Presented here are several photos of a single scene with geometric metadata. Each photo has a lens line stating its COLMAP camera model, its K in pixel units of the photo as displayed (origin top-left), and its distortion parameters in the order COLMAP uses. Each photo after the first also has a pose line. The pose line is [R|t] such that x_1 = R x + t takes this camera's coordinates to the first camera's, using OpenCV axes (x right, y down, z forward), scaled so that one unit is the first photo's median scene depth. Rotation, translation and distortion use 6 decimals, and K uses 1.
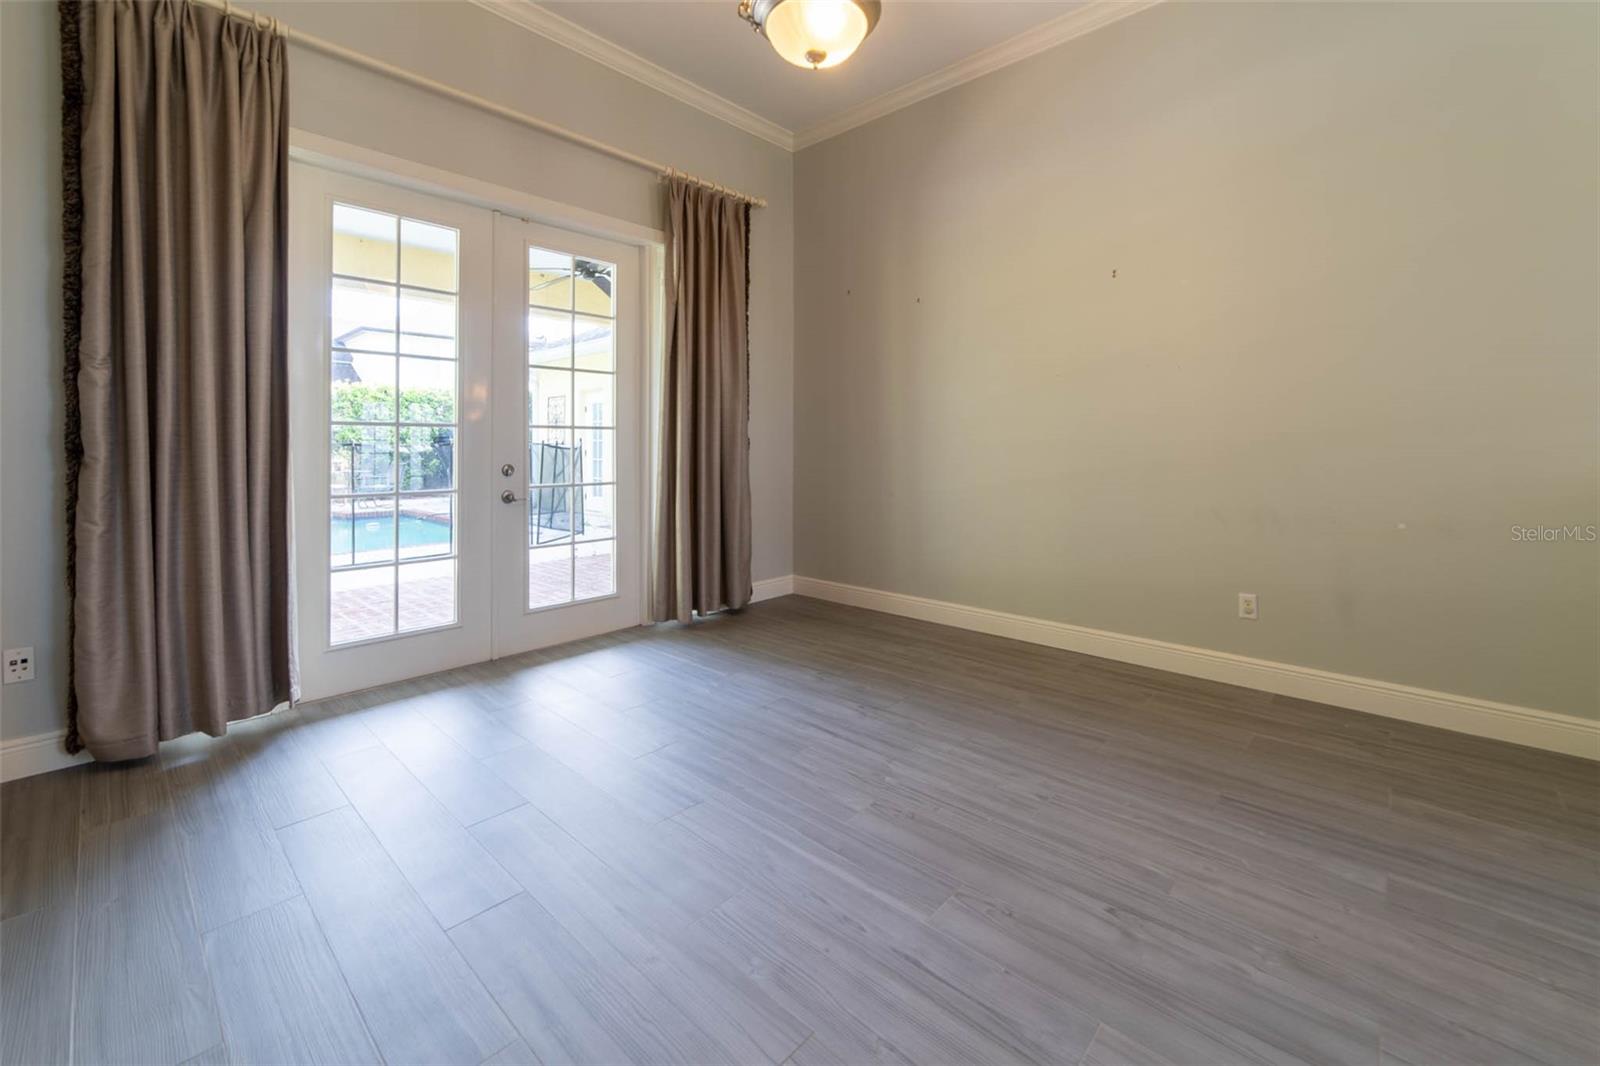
lens RADIAL K [[662.3, 0, 806.6], [0, 662.3, 449.5], [0, 0, 1]] dist [-0.013469, 0.003830]
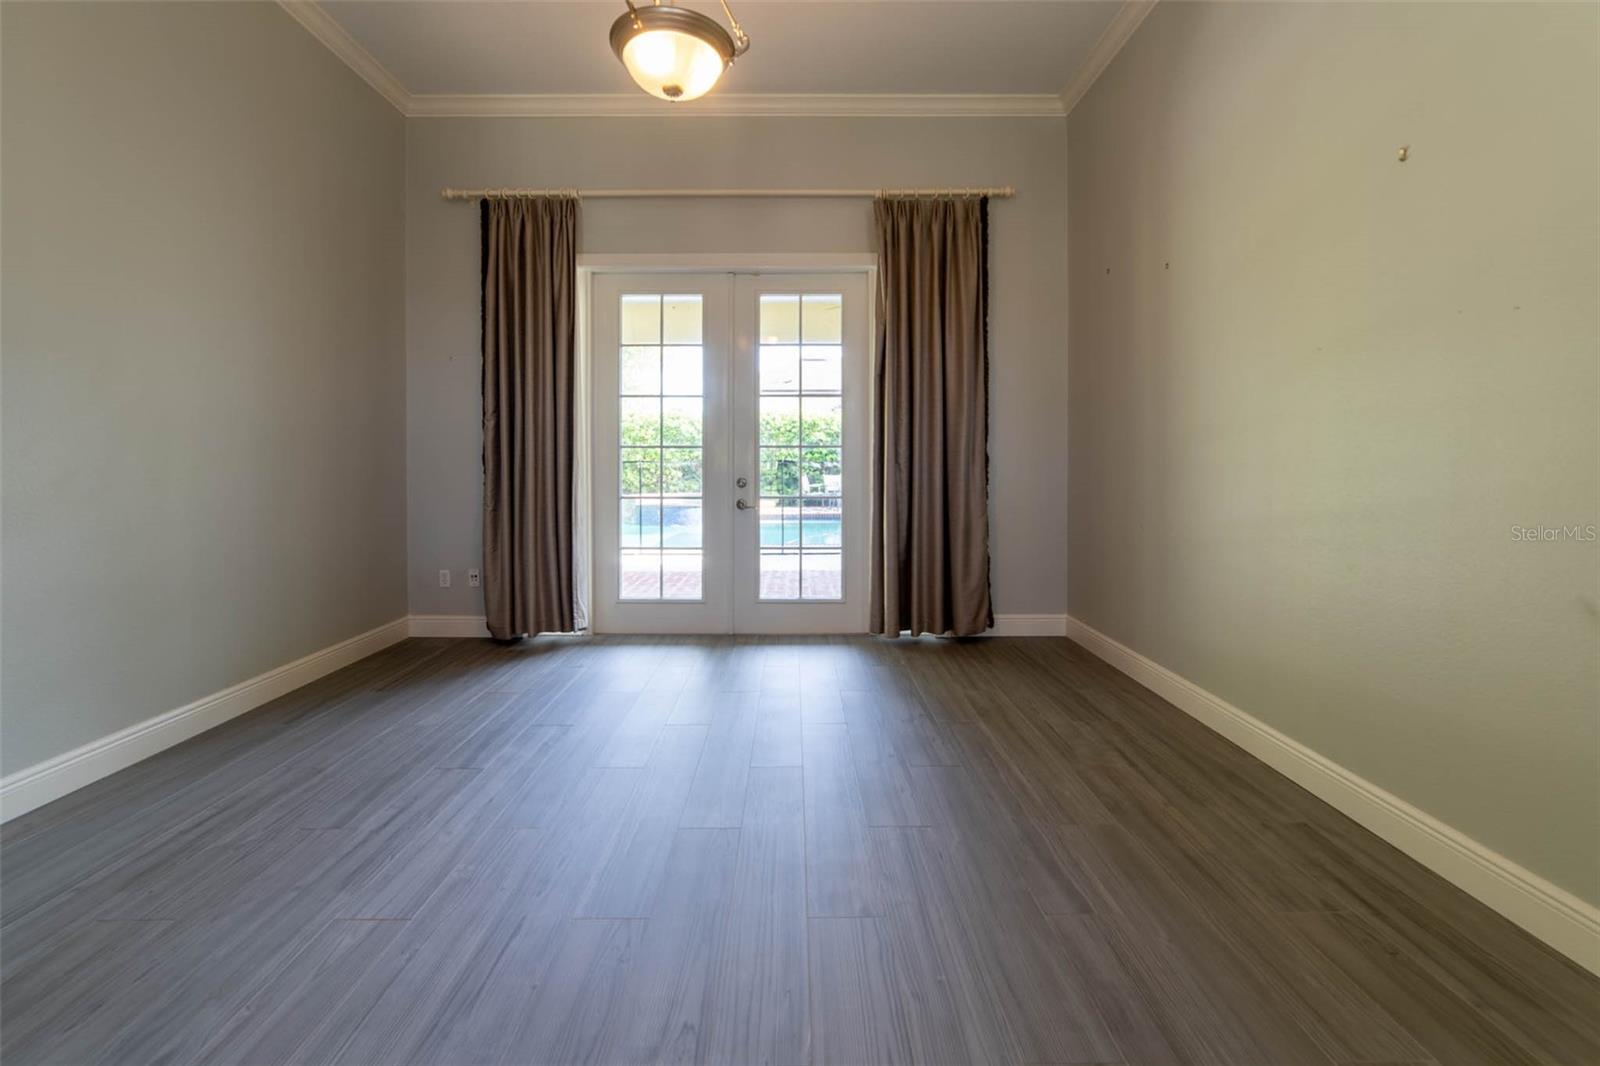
lens RADIAL K [[662.3, 0, 796.9], [0, 662.3, 466.2], [0, 0, 1]] dist [-0.013469, 0.003830]
pose [[0.677260, 0.003836, -0.735733, 0.515944], [-0.005048, 0.999987, 0.000566, 0.000309], [0.735726, 0.003331, 0.677271, 0.242503]]
